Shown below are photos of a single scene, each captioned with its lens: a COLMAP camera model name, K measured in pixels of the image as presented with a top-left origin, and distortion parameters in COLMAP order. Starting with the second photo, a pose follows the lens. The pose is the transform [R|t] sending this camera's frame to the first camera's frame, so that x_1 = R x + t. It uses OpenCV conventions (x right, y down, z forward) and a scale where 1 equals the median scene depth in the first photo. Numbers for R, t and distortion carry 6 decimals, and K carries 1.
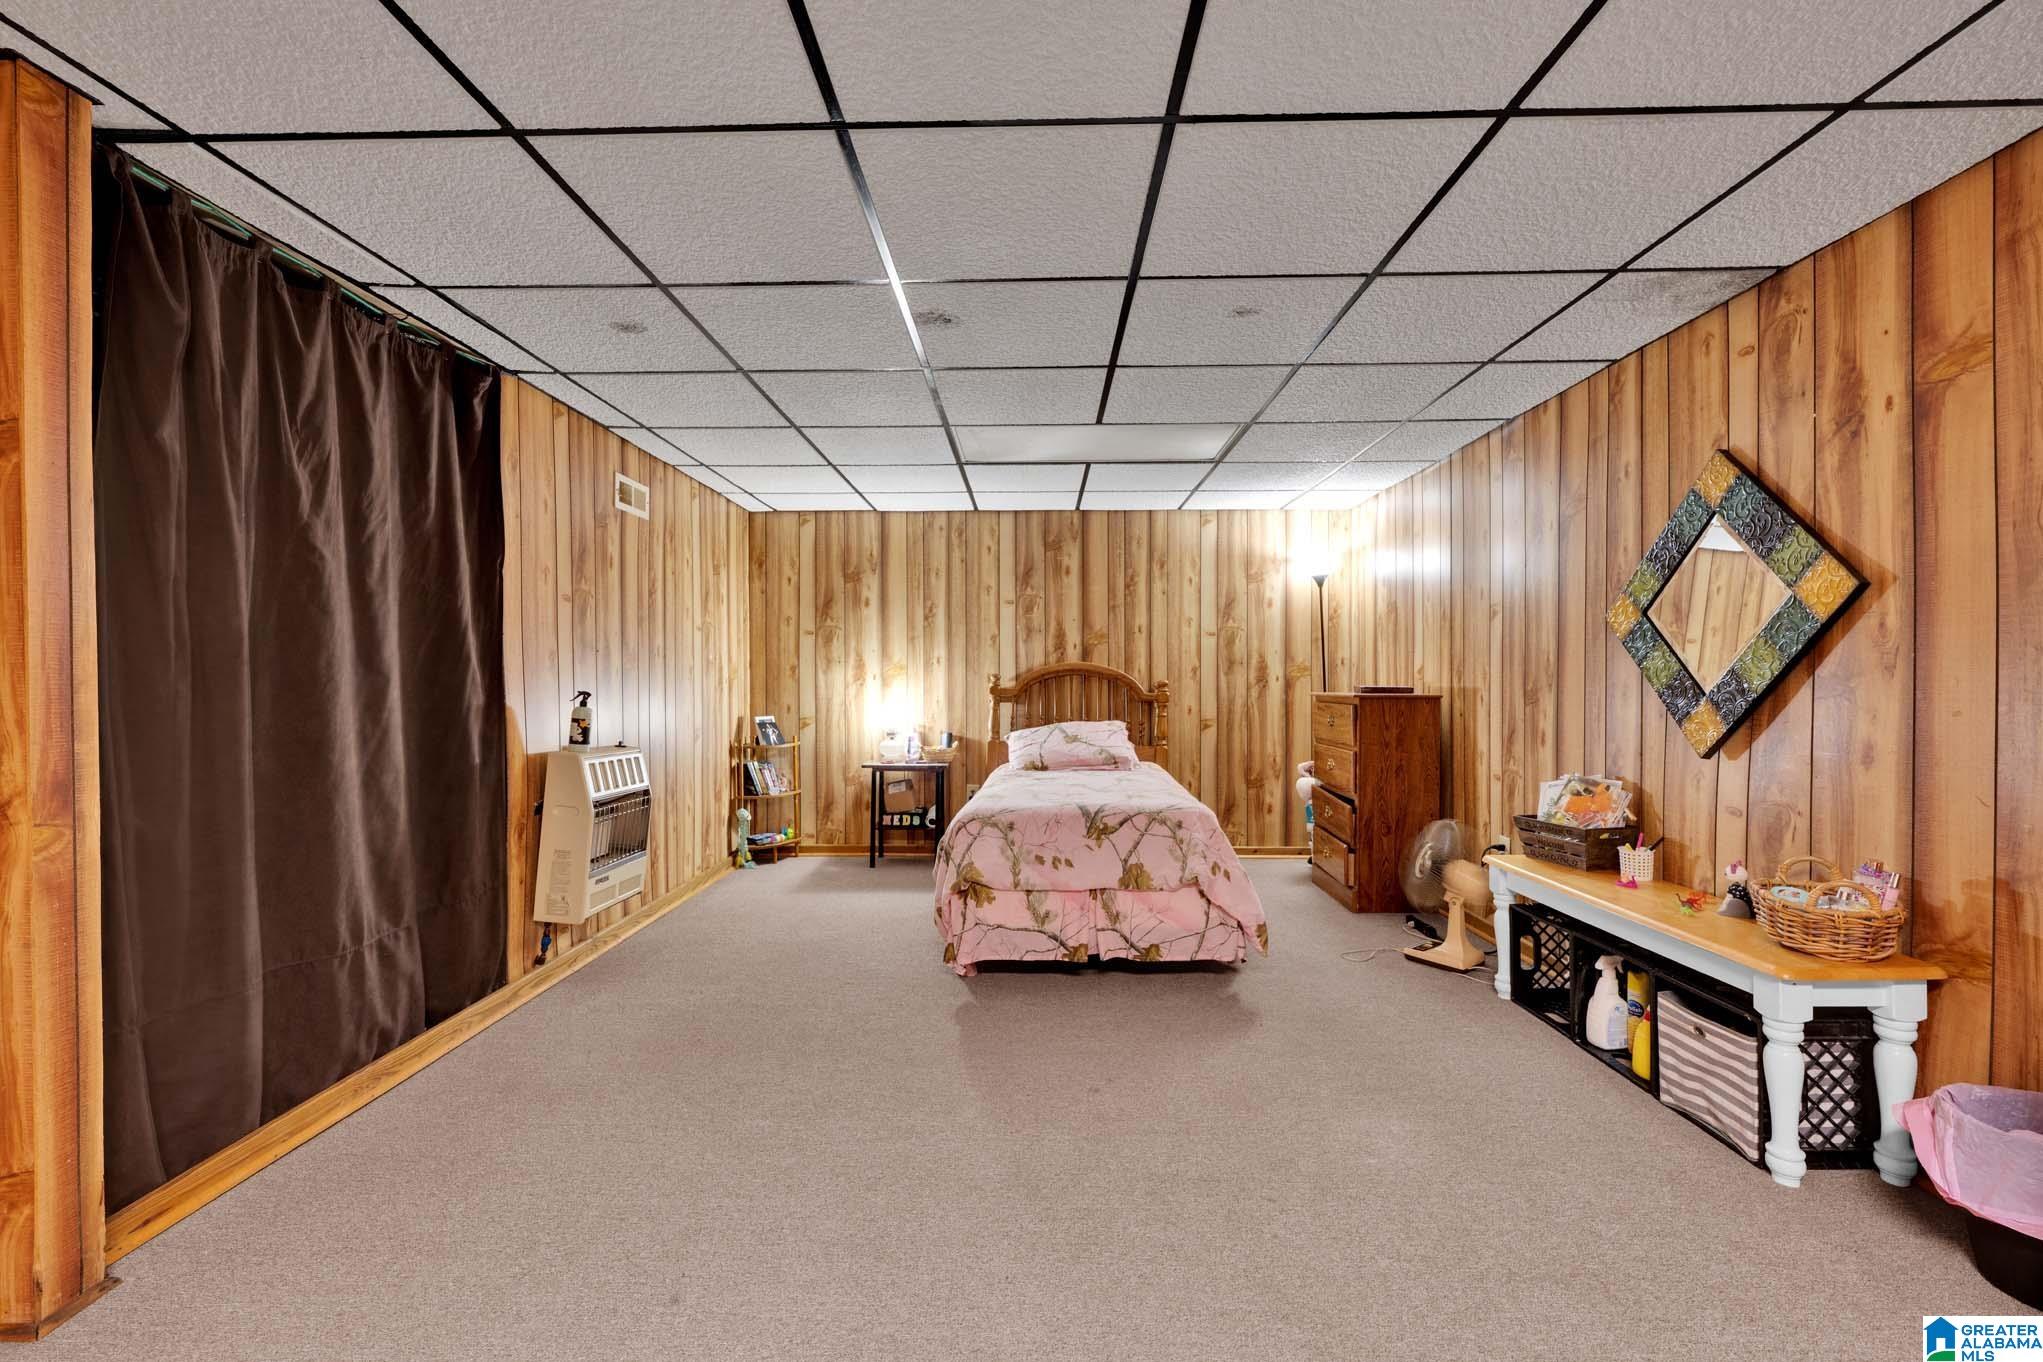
lens RADIAL K [[844.6, 0, 1021.5], [0, 844.6, 681.0], [0, 0, 1]] dist [0.000616, 0.000125]
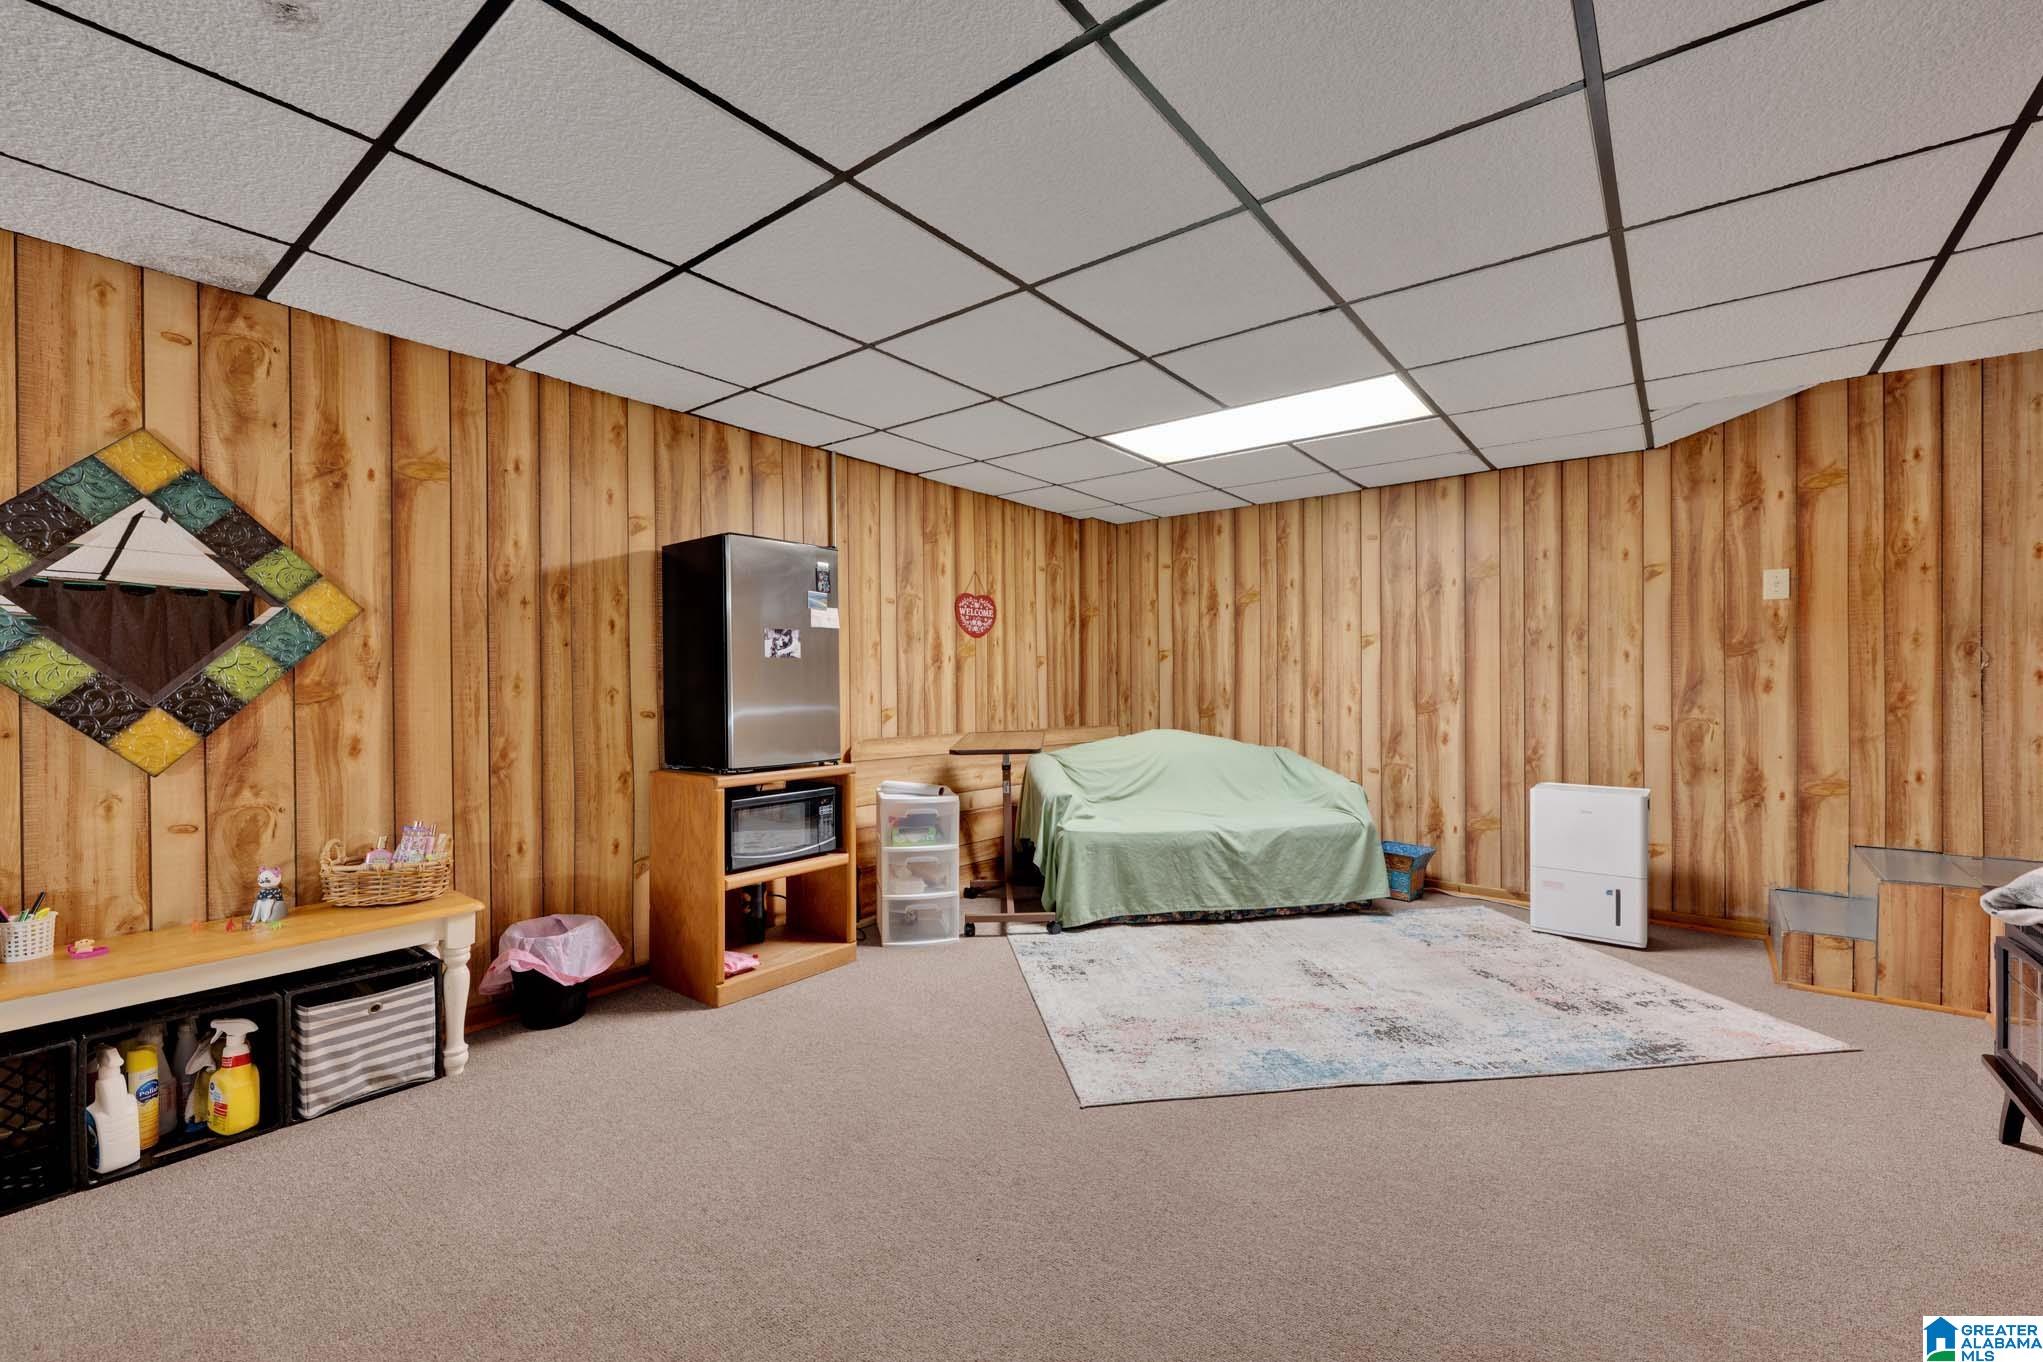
lens RADIAL K [[844.6, 0, 1021.5], [0, 844.6, 681.0], [0, 0, 1]] dist [0.000616, 0.000125]
pose [[-0.802370, 0.003251, 0.596818, -0.534088], [0.002003, 0.999994, -0.002754, -0.005717], [-0.596823, -0.001014, -0.802372, 1.402696]]
